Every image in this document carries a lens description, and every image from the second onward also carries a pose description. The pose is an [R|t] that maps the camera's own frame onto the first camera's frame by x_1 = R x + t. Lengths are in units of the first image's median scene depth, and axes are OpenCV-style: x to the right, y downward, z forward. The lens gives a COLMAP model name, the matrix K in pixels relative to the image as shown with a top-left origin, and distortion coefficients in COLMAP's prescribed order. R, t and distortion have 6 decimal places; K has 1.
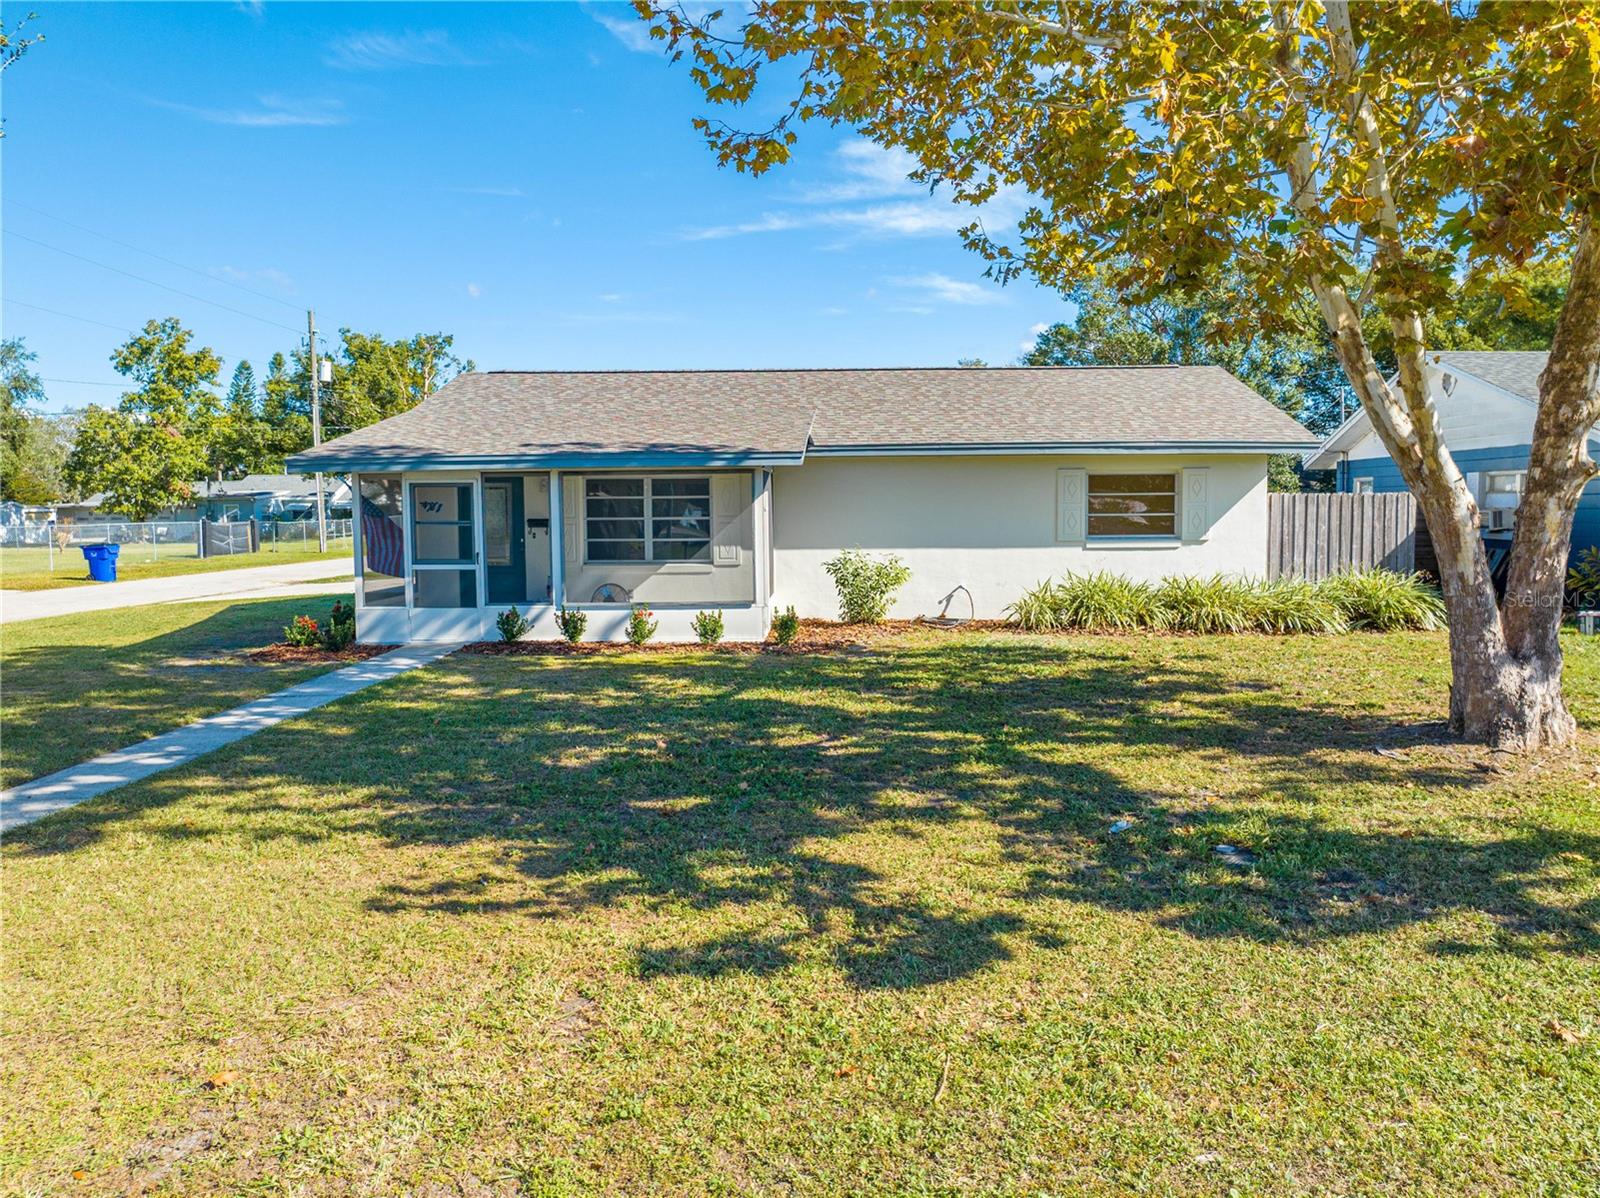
lens RADIAL K [[1187.3, 0, 800.0], [0, 1187.3, 600.4], [0, 0, 1]] dist [0.007913, -0.001591]
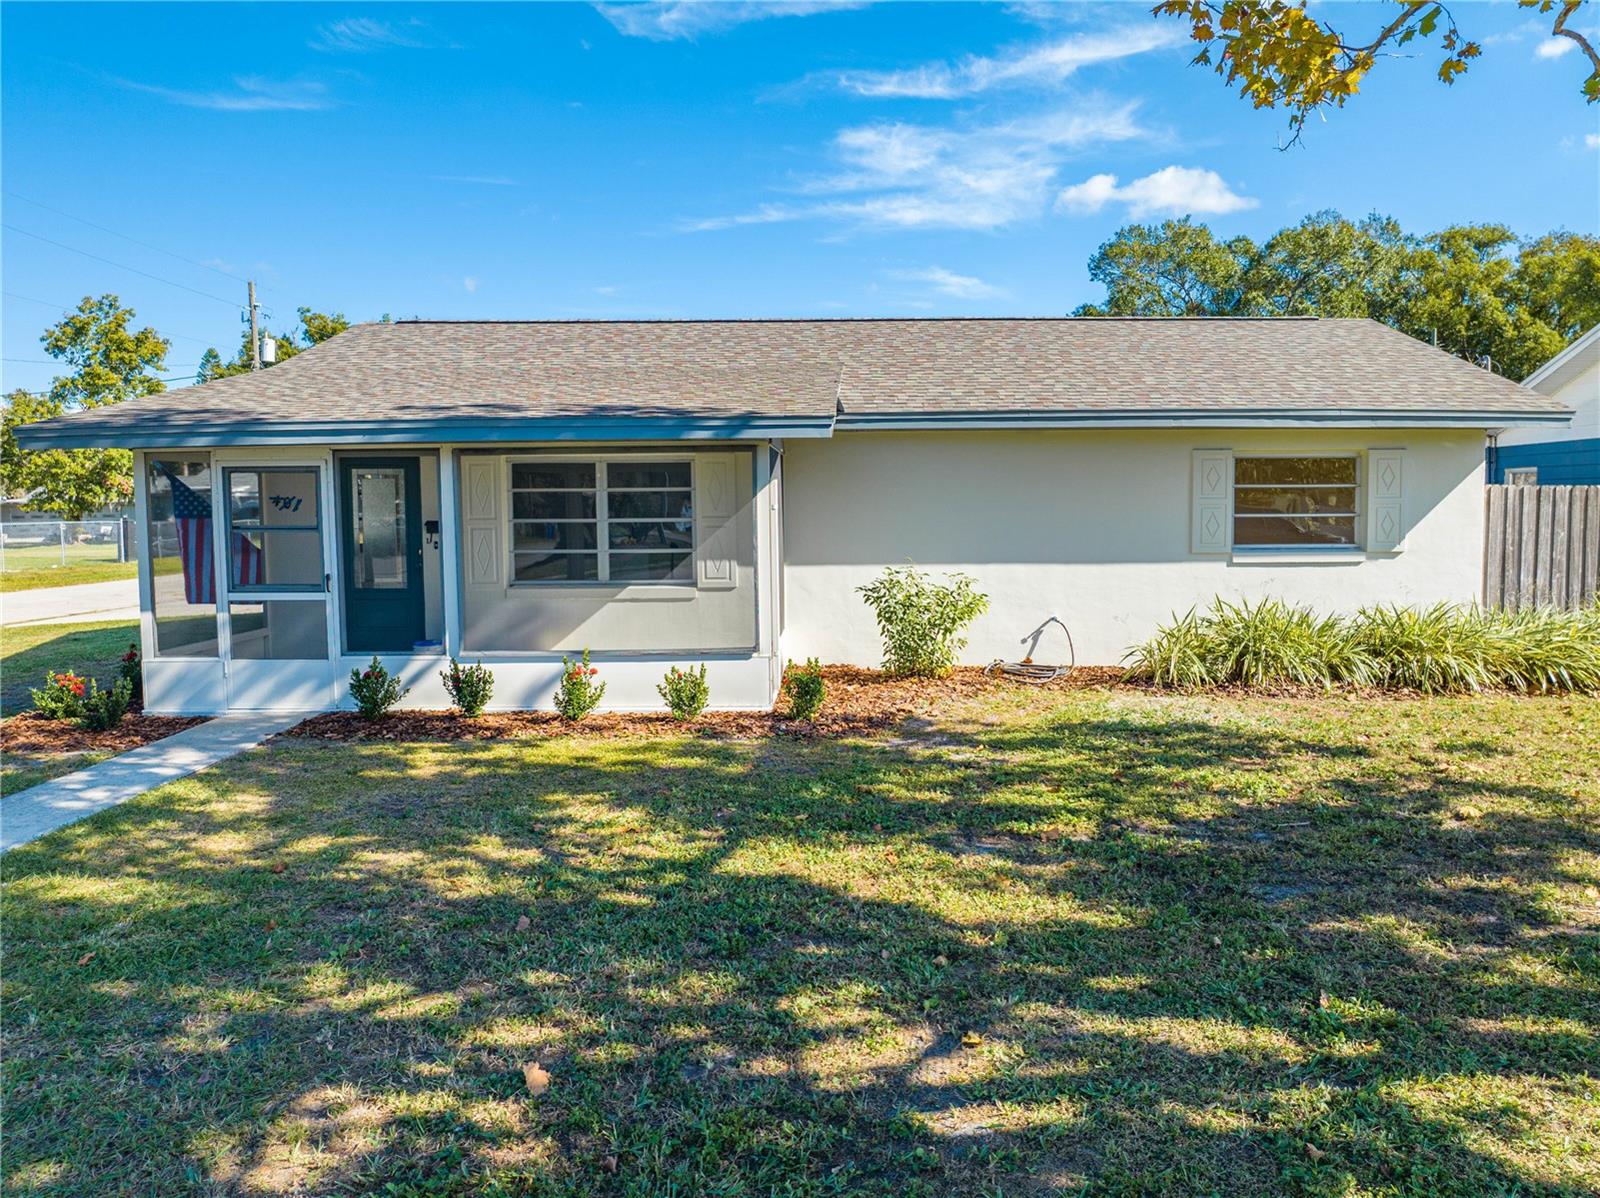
lens RADIAL K [[1198.4, 0, 831.7], [0, 1198.4, 622.8], [0, 0, 1]] dist [-0.000400, 0.000225]
pose [[0.999614, -0.001719, 0.027712, -0.013803], [0.001167, 0.999801, 0.019916, -0.023494], [-0.027740, -0.019876, 0.999418, 0.303371]]
